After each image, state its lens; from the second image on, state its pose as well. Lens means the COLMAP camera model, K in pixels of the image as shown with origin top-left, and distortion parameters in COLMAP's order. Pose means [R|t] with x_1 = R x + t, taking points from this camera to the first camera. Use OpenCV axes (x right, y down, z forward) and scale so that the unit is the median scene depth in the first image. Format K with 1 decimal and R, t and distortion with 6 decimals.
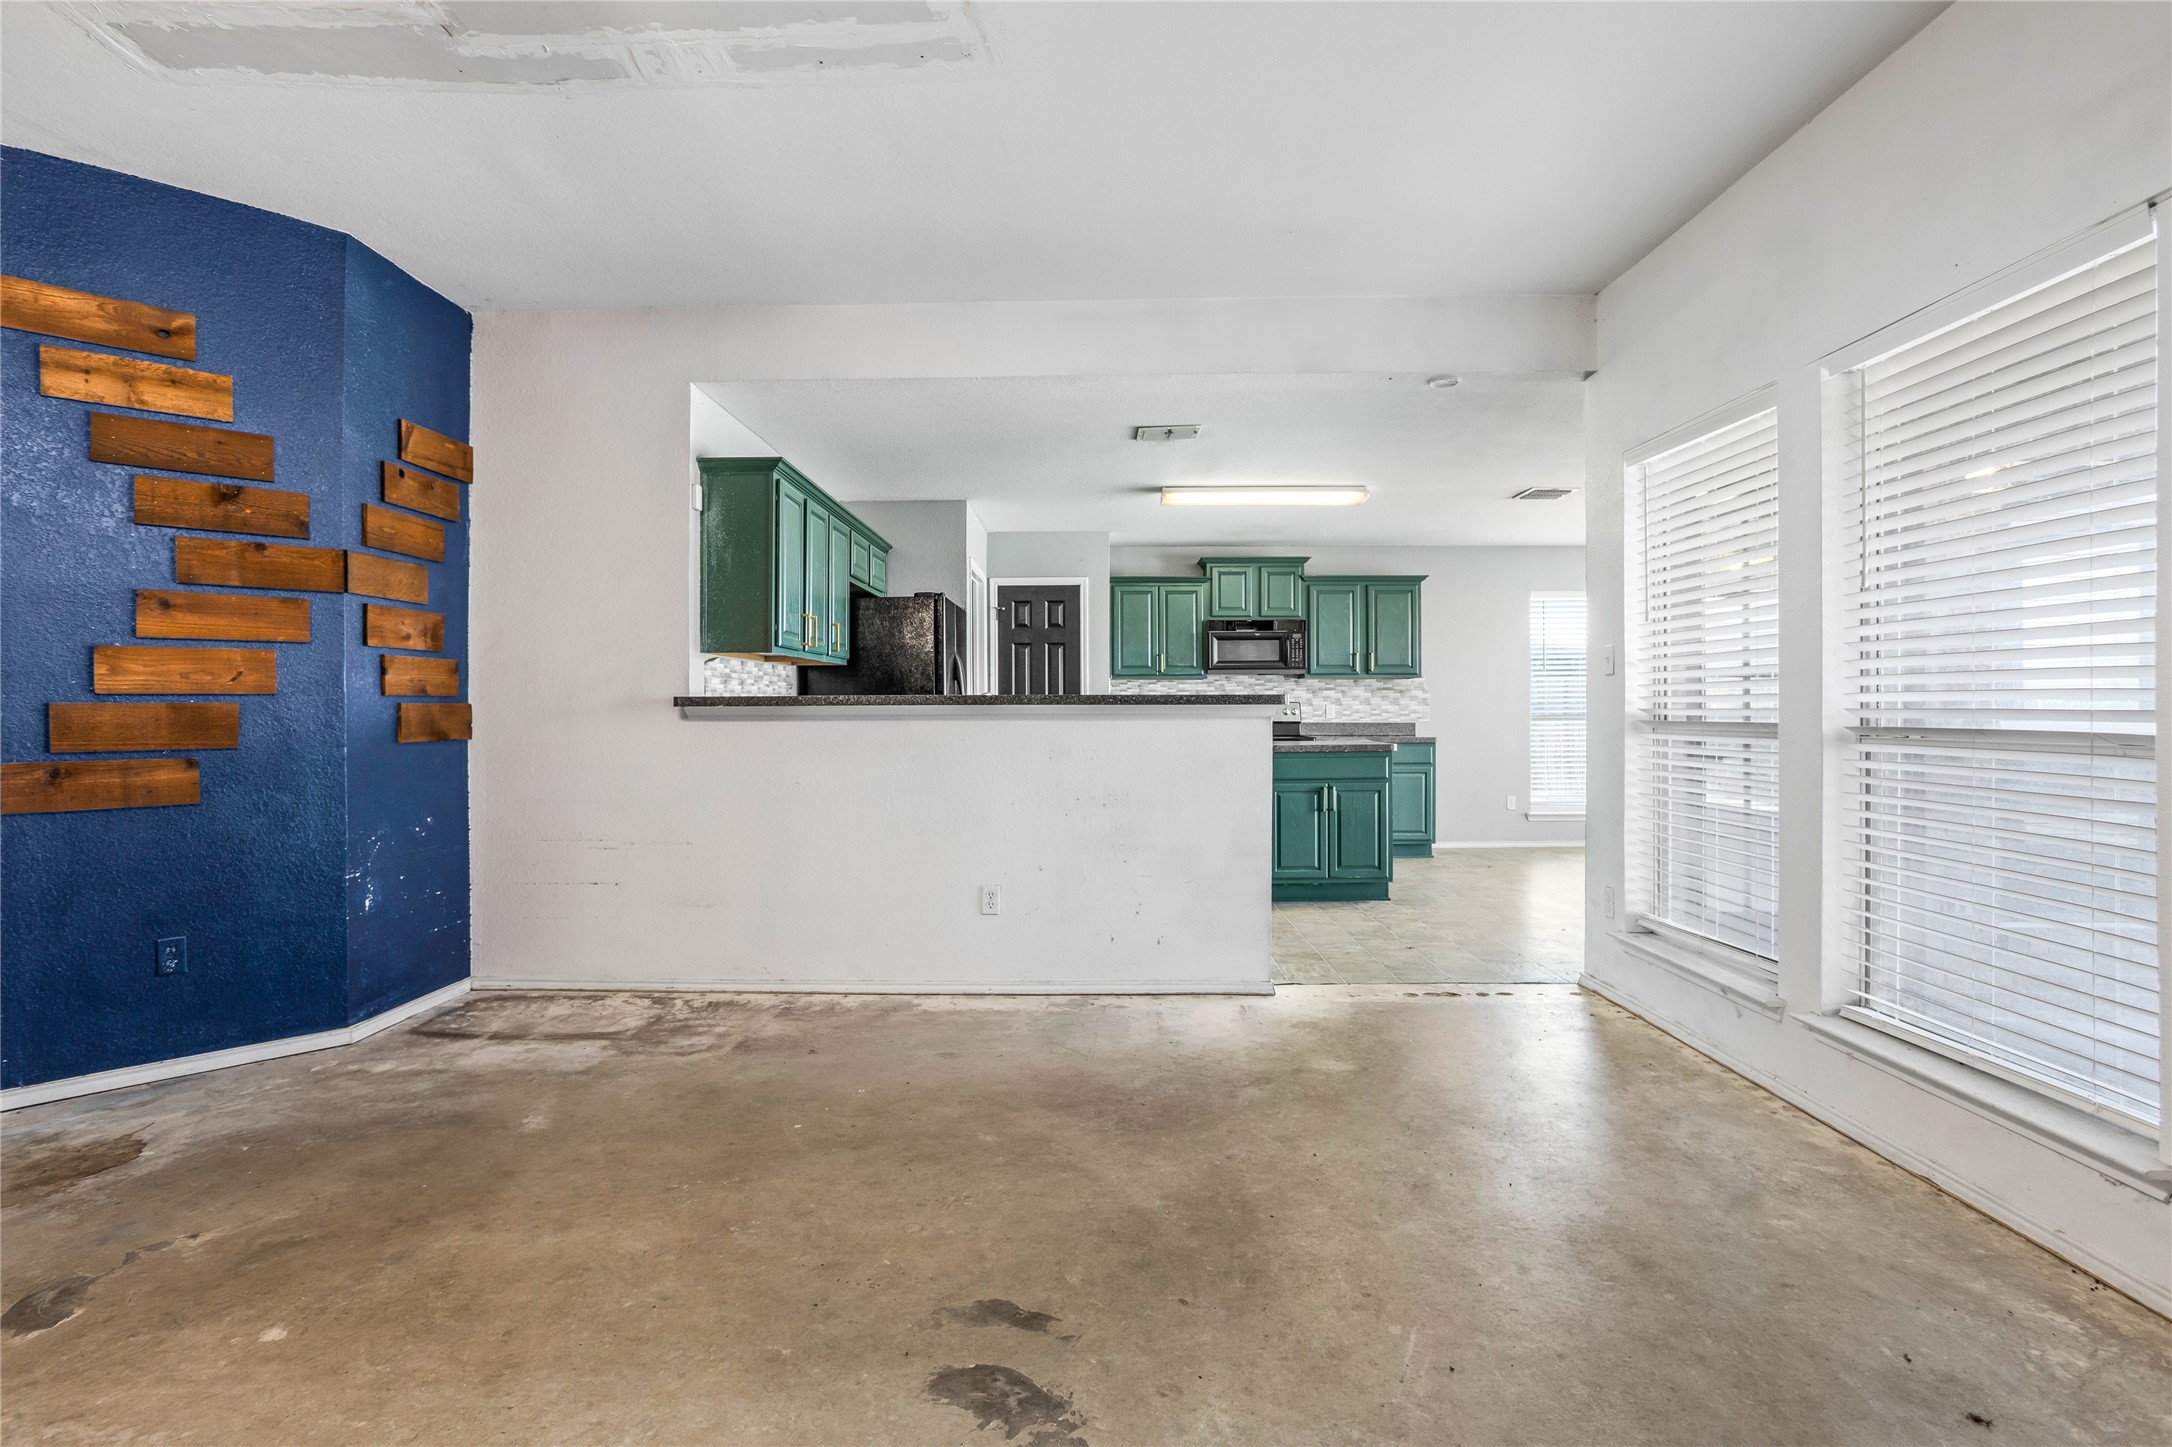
lens RADIAL K [[1053.0, 0, 1086.7], [0, 1053.0, 711.8], [0, 0, 1]] dist [-0.001250, -0.000196]
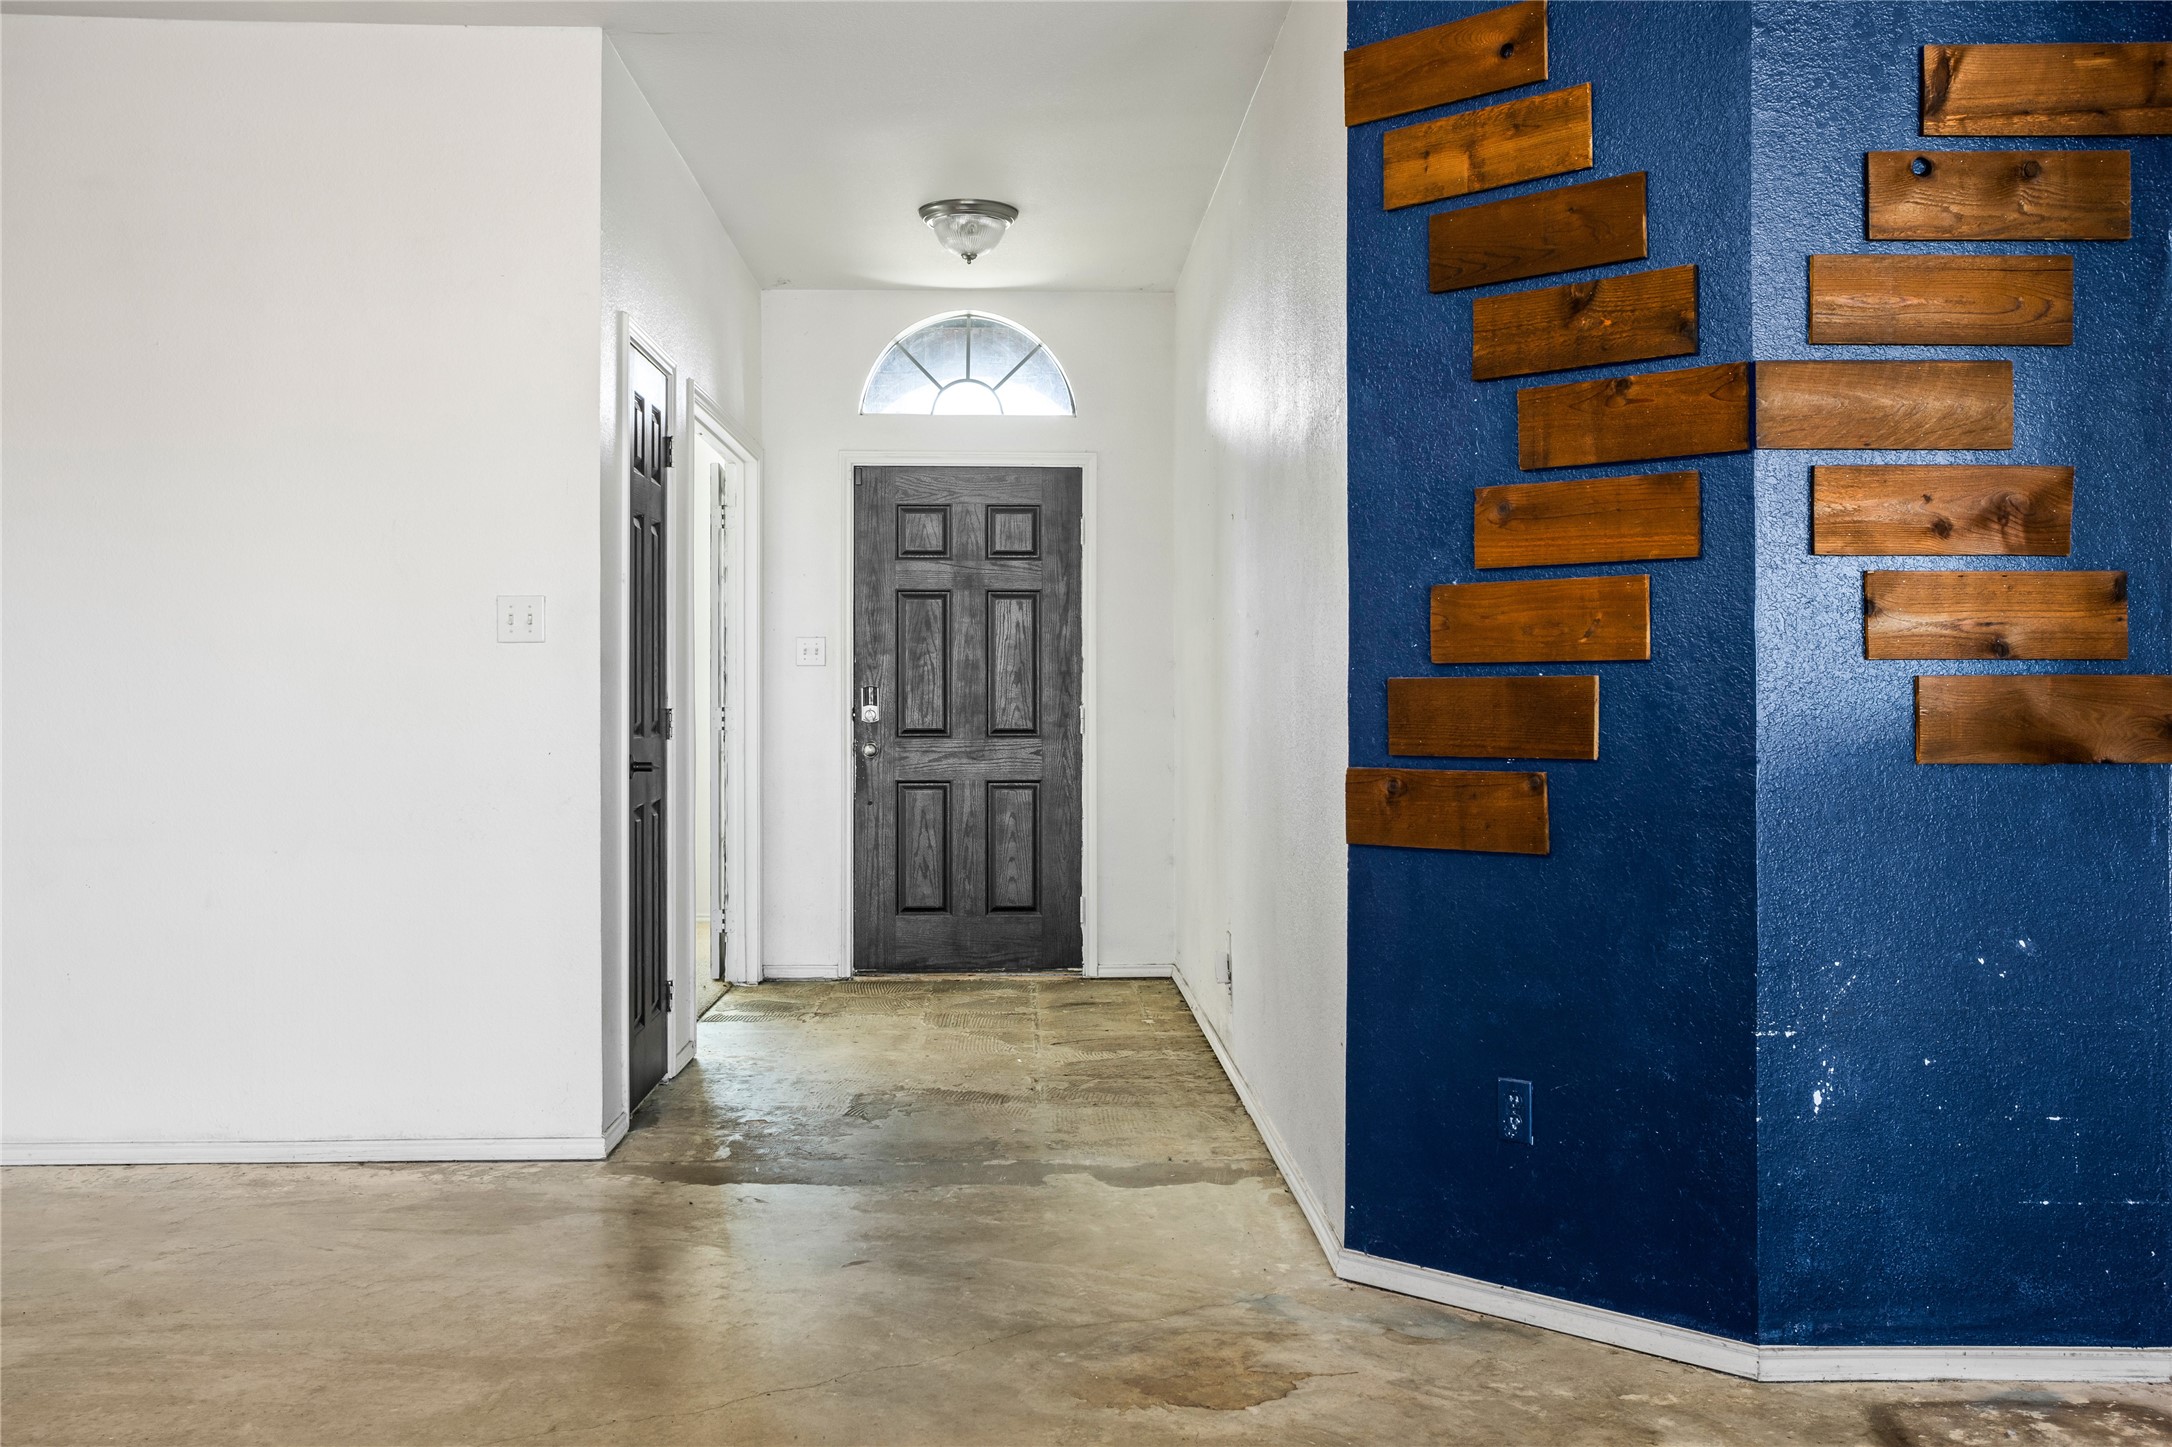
lens RADIAL K [[2004.8, 0, 1085.9], [0, 2004.8, 671.1], [0, 0, 1]] dist [0.006880, 0.005071]
pose [[0.026338, -0.000135, -0.999653, 0.228763], [-0.001201, 0.999999, -0.000166, -0.011038], [0.999652, 0.001205, 0.026338, 0.705137]]
